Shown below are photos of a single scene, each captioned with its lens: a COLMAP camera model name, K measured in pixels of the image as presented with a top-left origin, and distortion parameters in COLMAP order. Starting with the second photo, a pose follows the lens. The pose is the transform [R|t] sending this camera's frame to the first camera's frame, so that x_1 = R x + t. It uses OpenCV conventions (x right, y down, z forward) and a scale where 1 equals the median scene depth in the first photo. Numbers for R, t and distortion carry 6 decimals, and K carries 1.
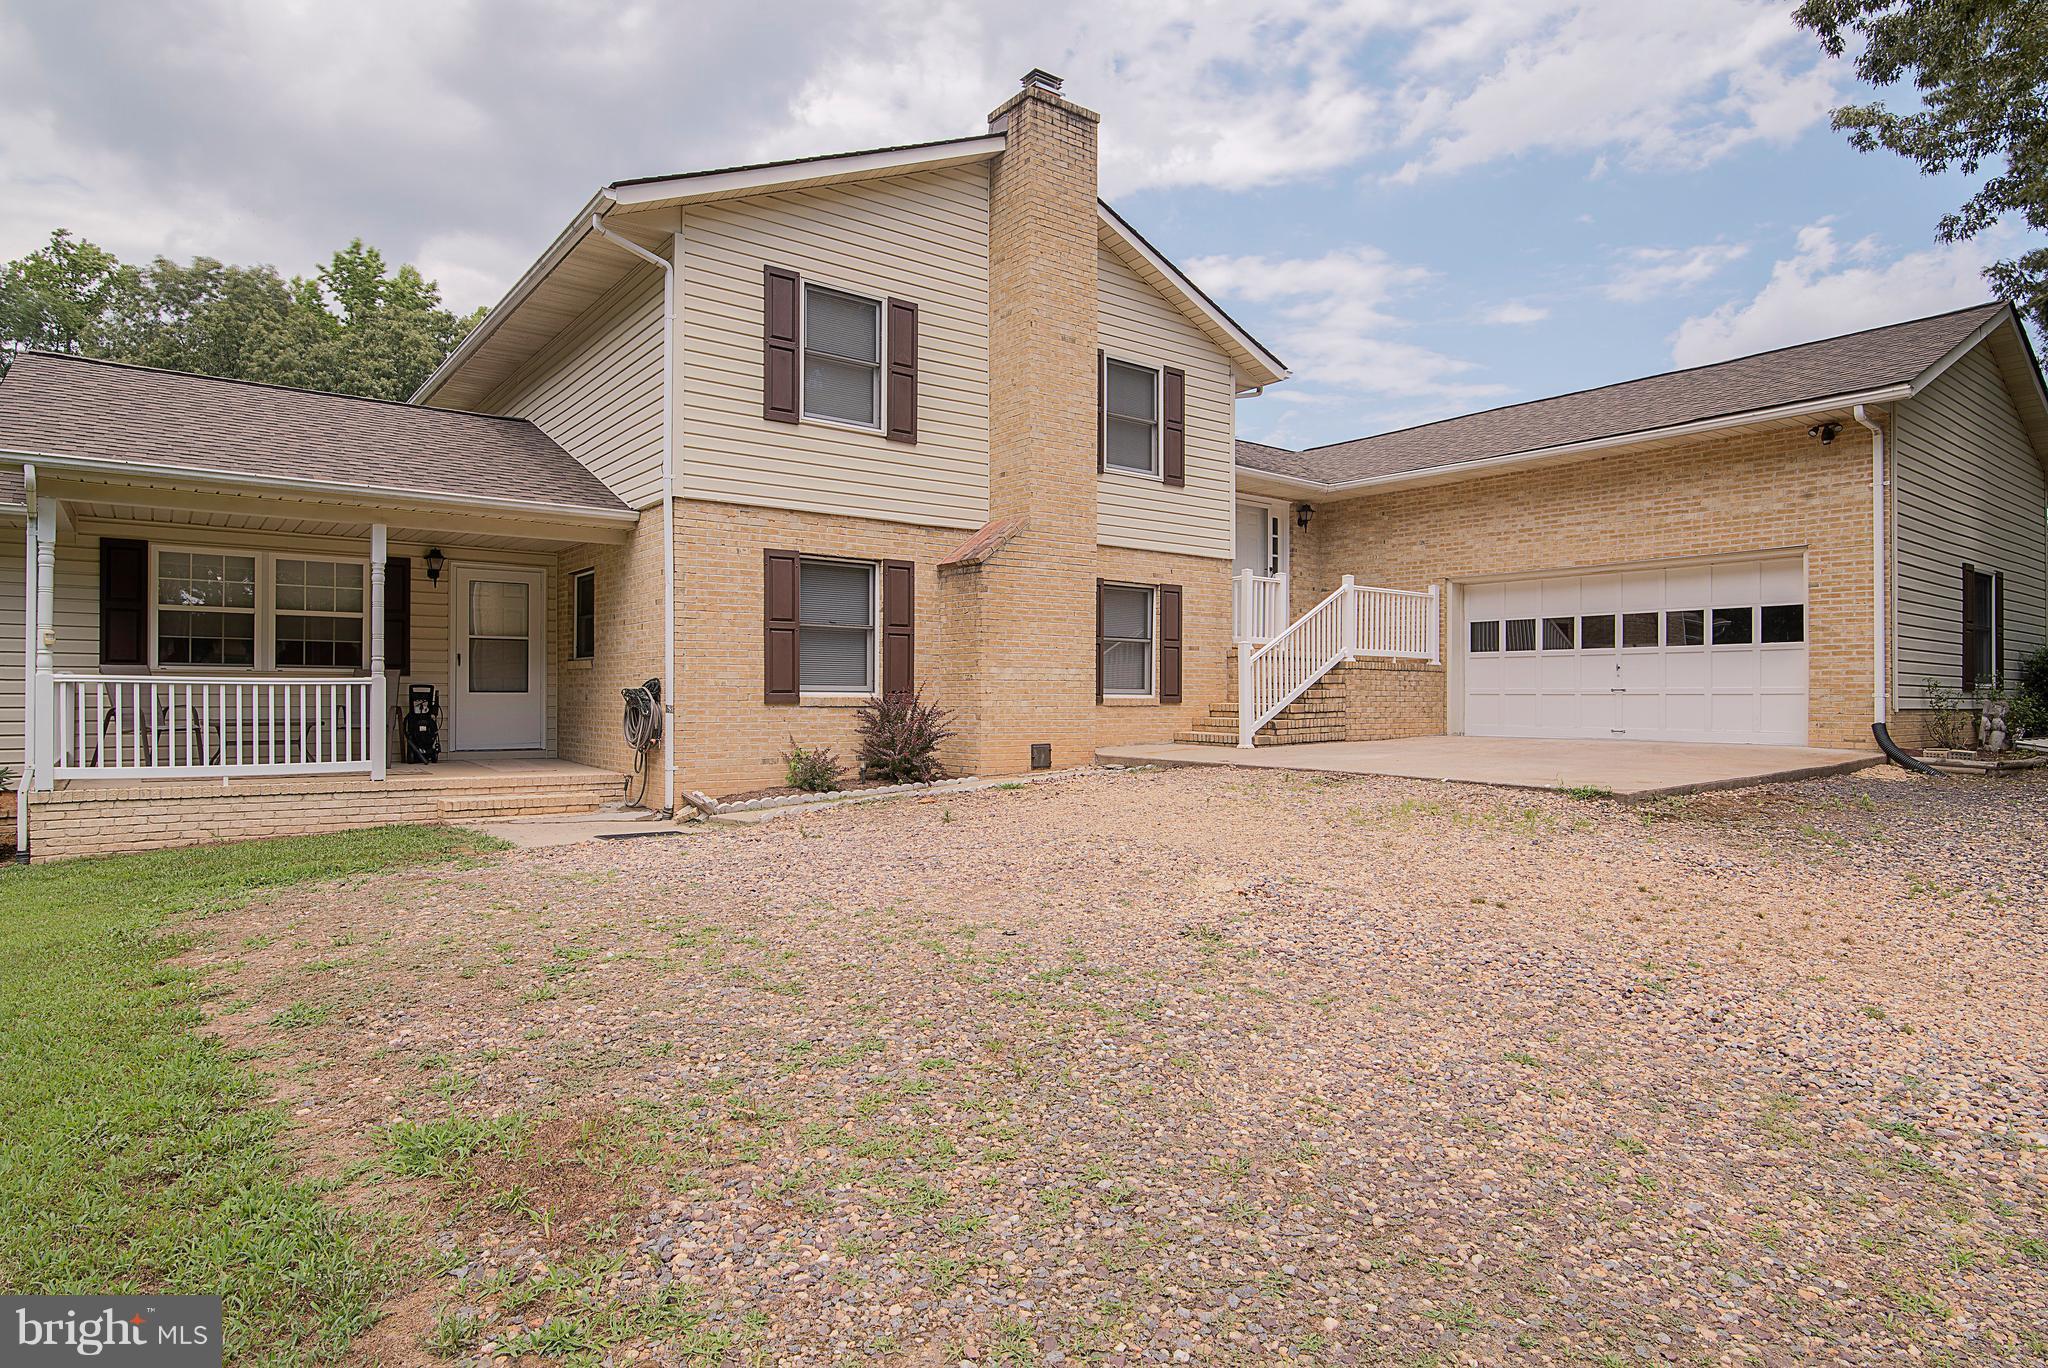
lens RADIAL K [[1189.5, 0, 1056.1], [0, 1189.5, 691.3], [0, 0, 1]] dist [0.002078, -0.015638]
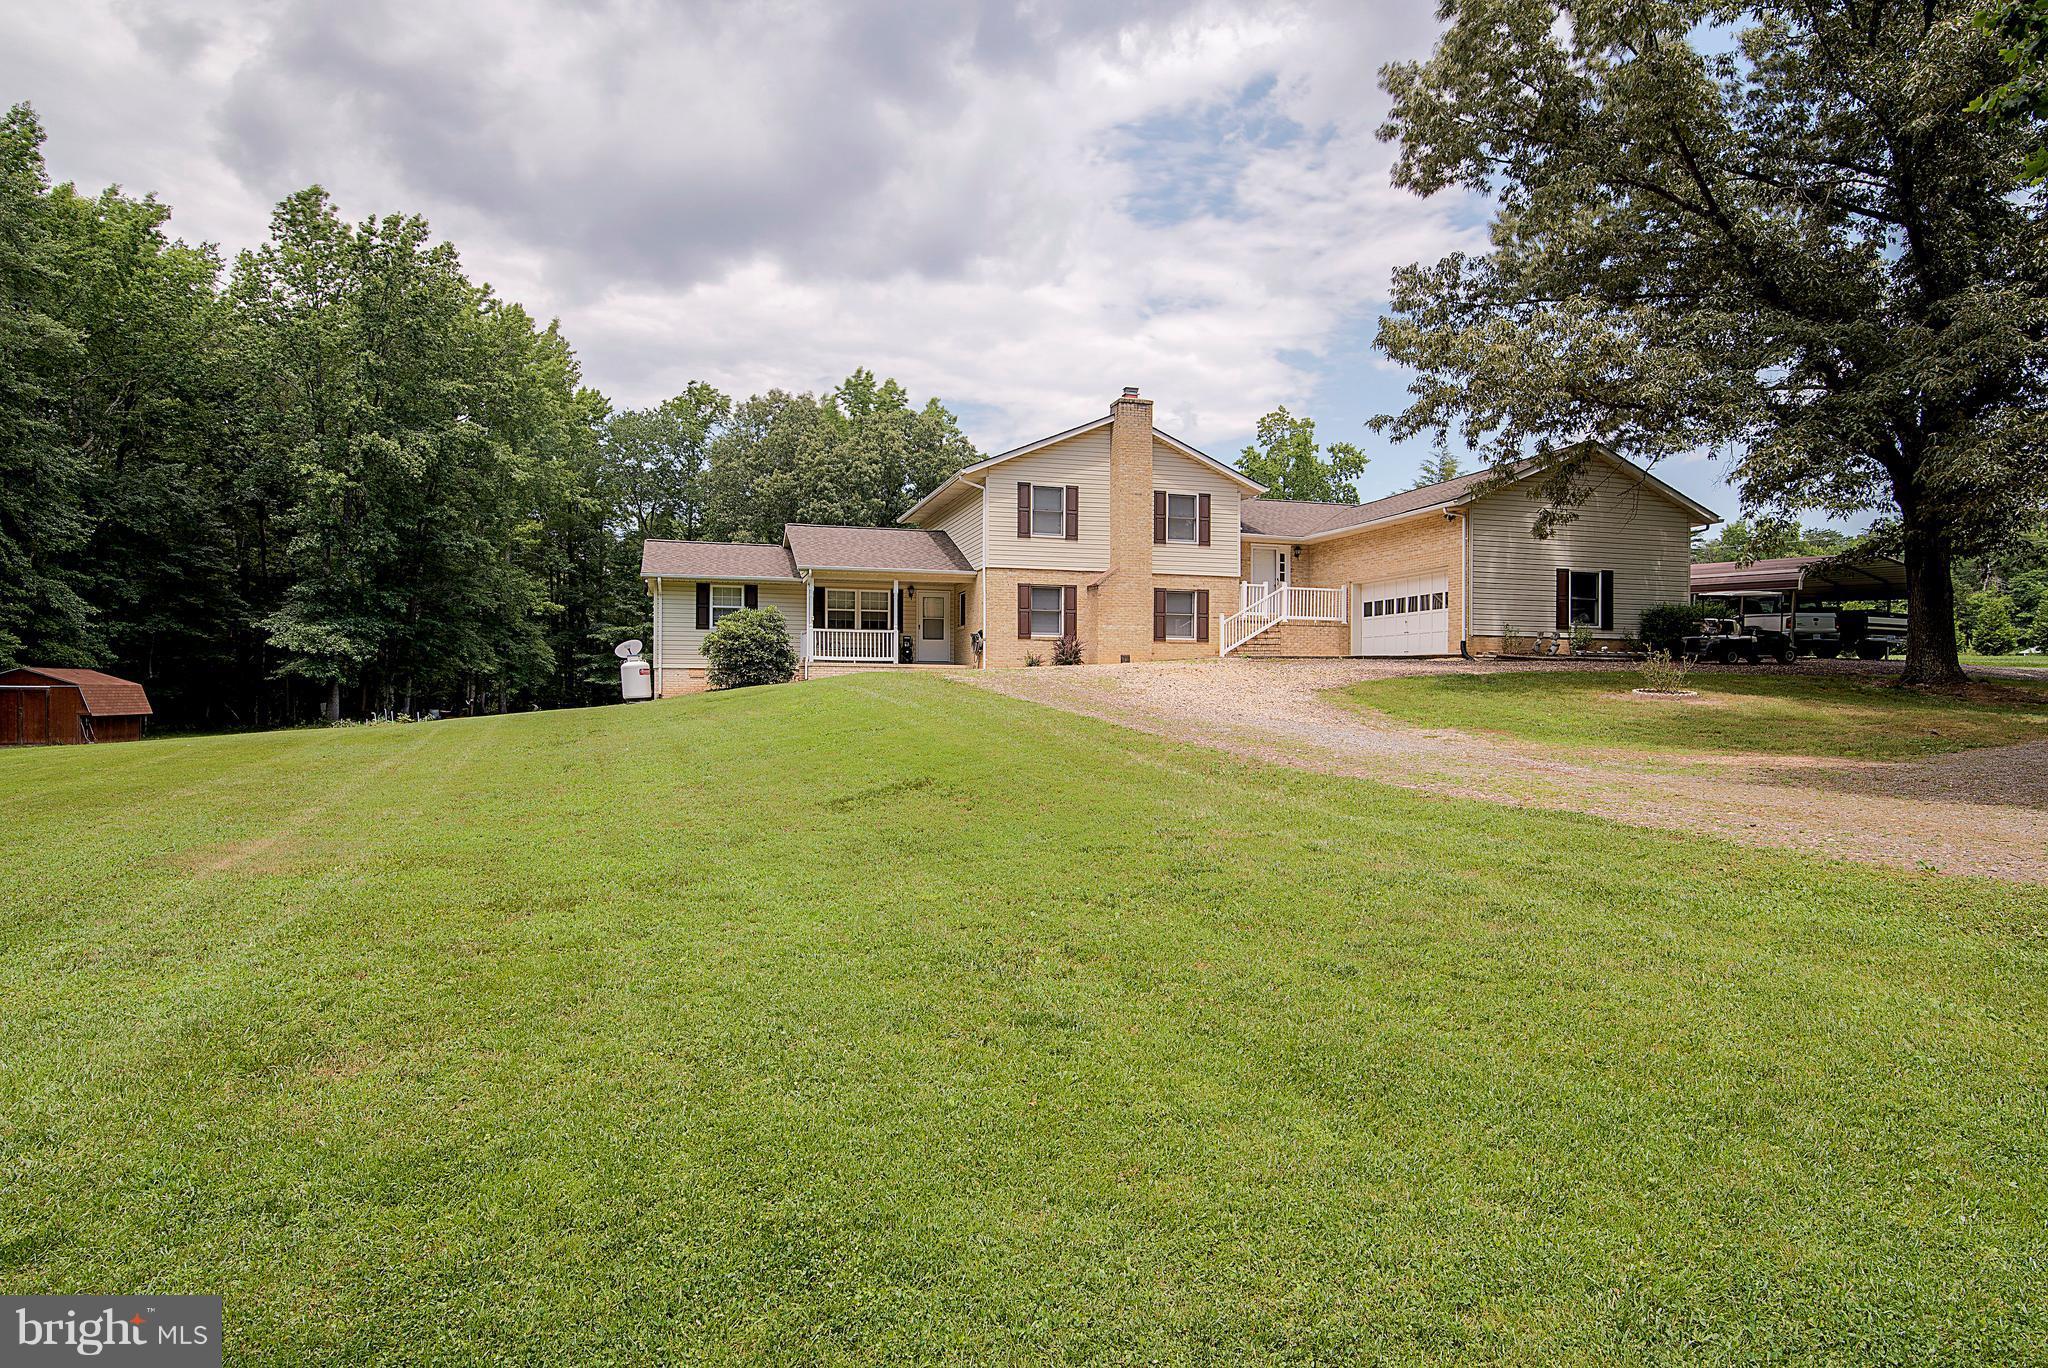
lens RADIAL K [[1189.5, 0, 1056.1], [0, 1189.5, 691.3], [0, 0, 1]] dist [0.002078, -0.015638]
pose [[0.938086, -0.002174, -0.346395, 0.727544], [0.002584, 0.999996, 0.000721, 0.119323], [0.346392, -0.001572, 0.938088, -1.436879]]
